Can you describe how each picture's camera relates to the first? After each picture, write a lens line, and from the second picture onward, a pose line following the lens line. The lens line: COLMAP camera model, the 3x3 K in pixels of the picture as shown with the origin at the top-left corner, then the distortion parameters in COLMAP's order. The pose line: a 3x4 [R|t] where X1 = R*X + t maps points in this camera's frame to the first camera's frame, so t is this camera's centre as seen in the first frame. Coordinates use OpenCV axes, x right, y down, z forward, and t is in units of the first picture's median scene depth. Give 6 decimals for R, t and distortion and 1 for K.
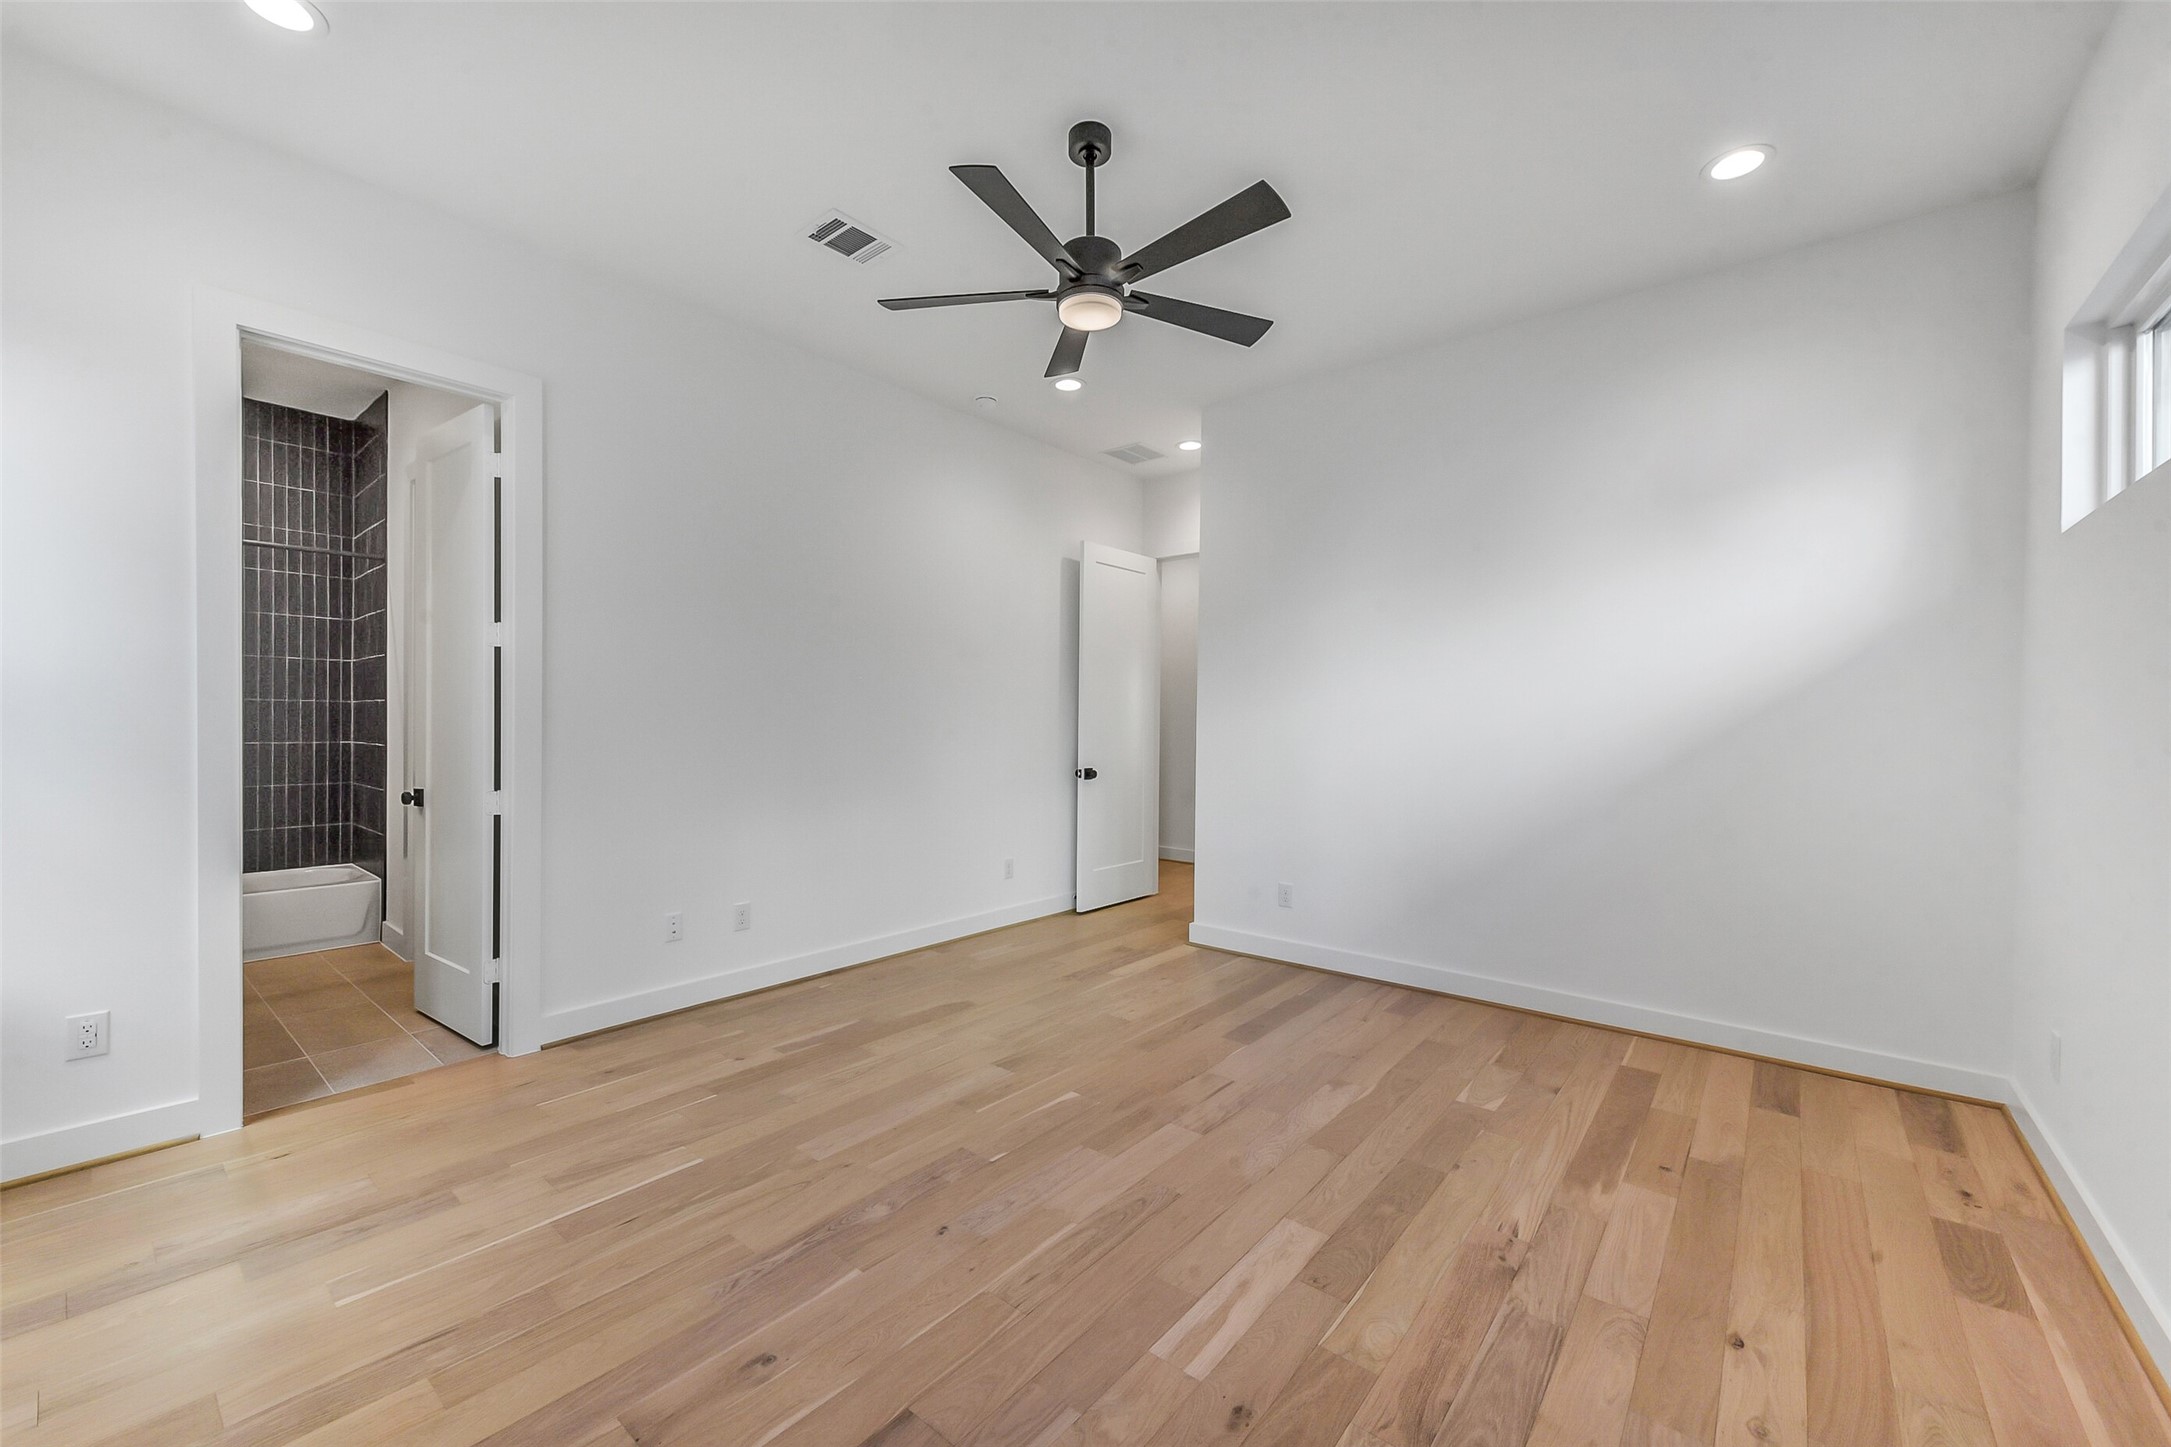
lens RADIAL K [[854.2, 0, 1080.5], [0, 854.2, 732.2], [0, 0, 1]] dist [-0.000320, -0.000333]
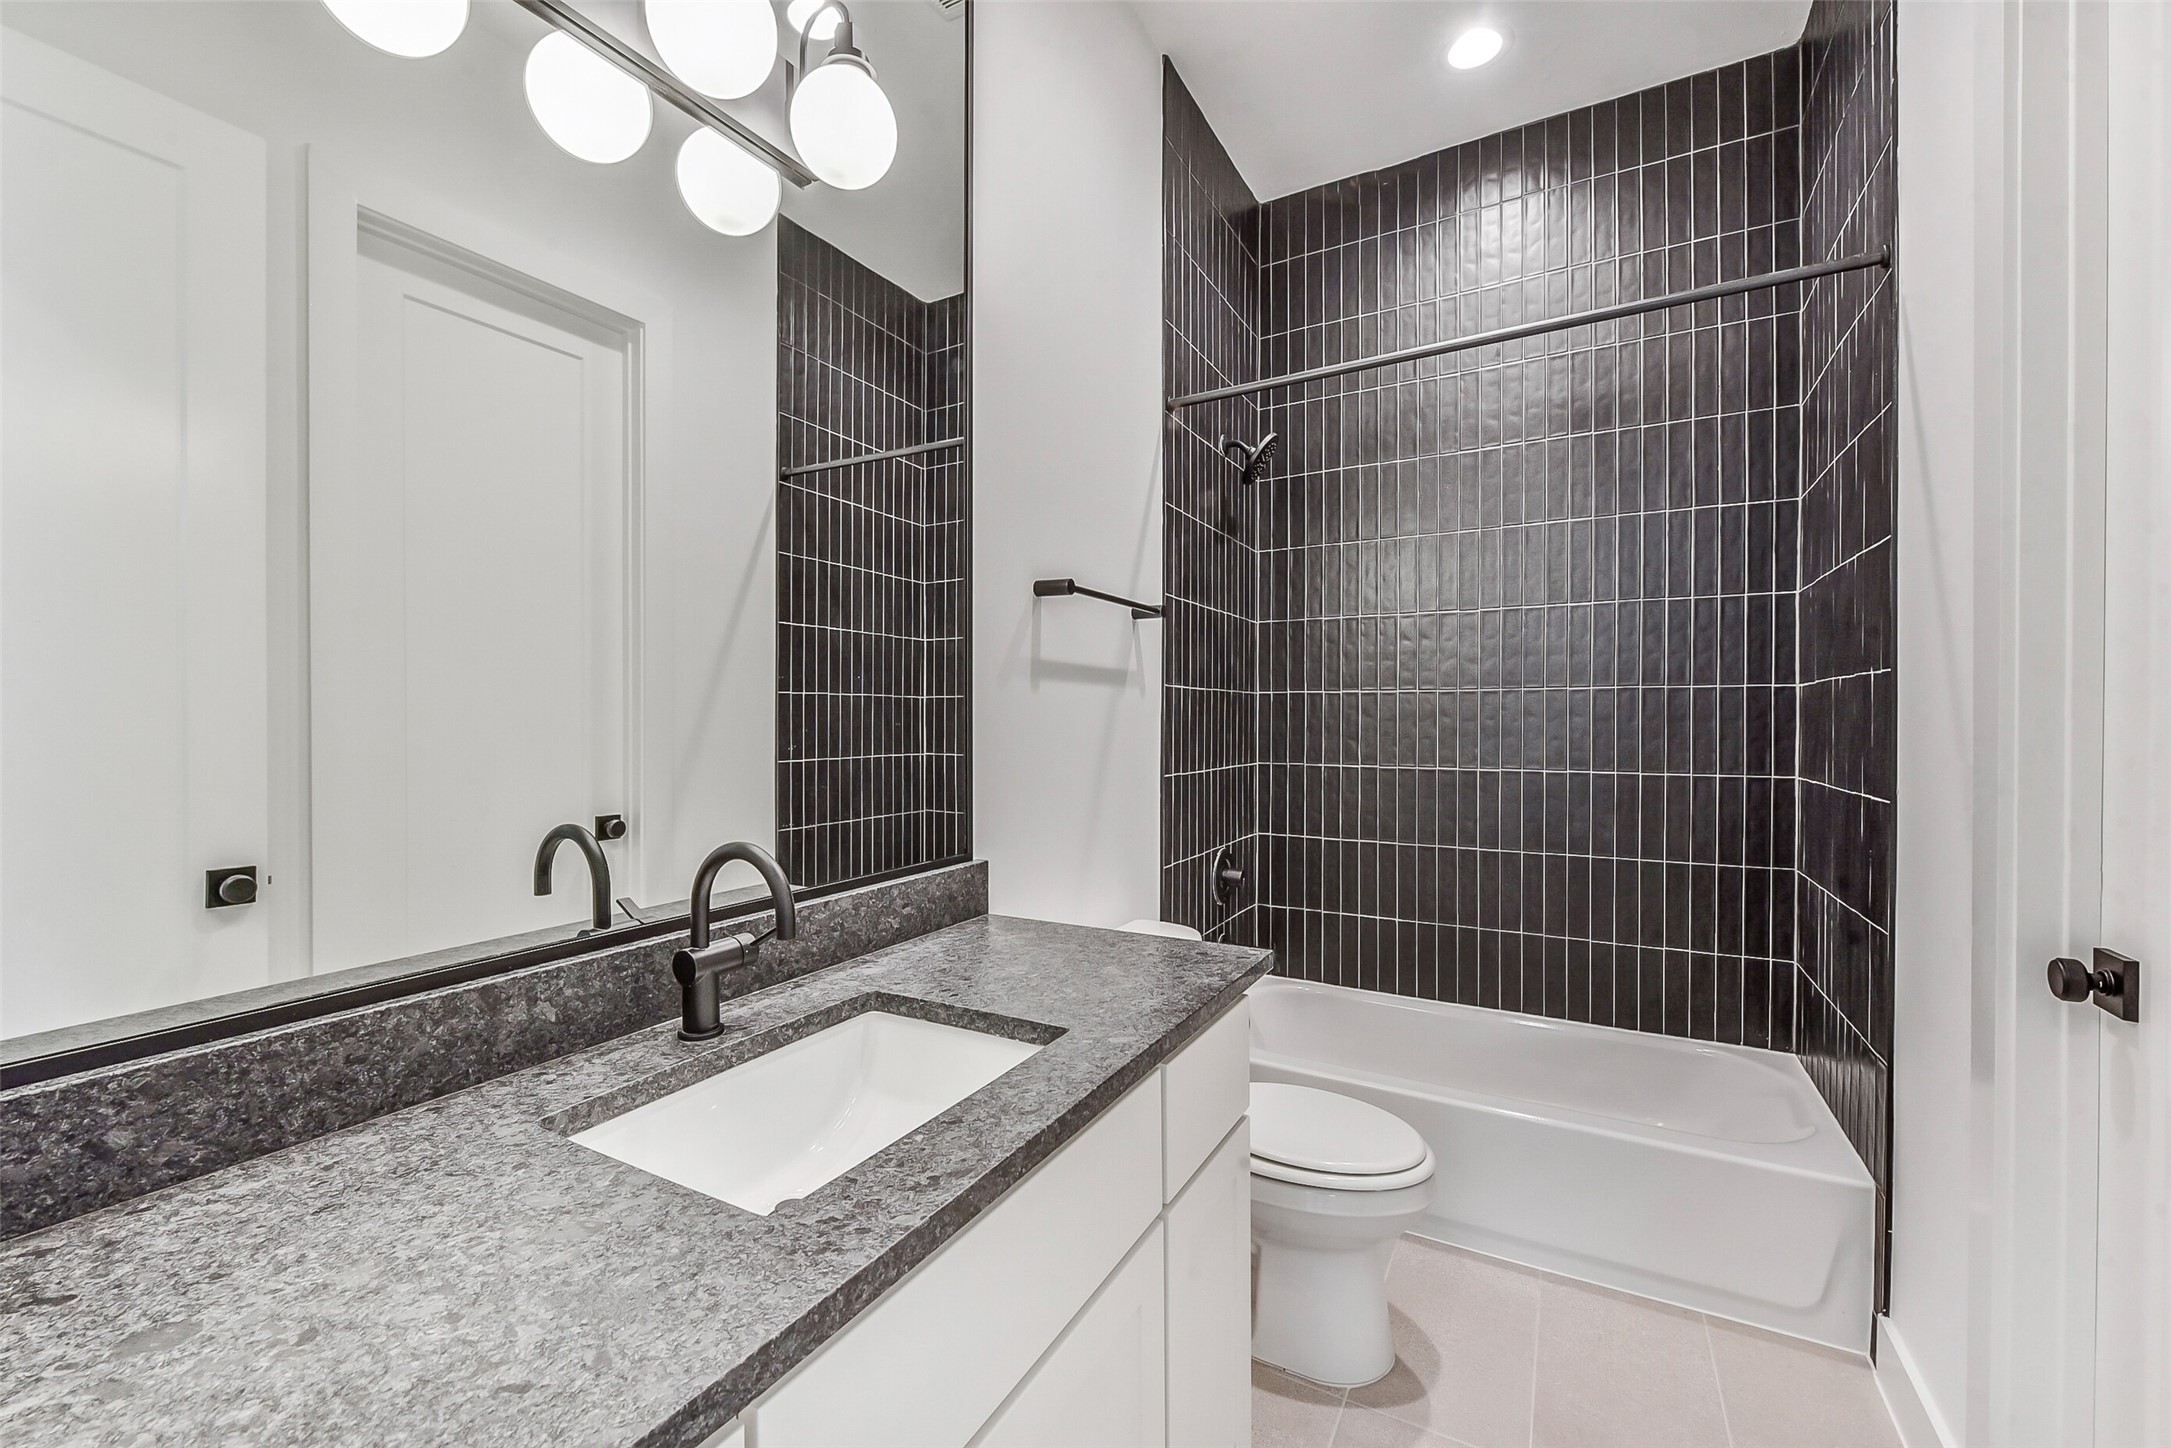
lens RADIAL K [[889.2, 0, 1077.8], [0, 889.2, 734.1], [0, 0, 1]] dist [0.000879, -0.000674]
pose [[0.184048, 0.003934, -0.982909, -0.484376], [-0.000465, 0.999992, 0.003915, -0.012452], [0.982917, -0.000263, 0.184049, 0.567099]]
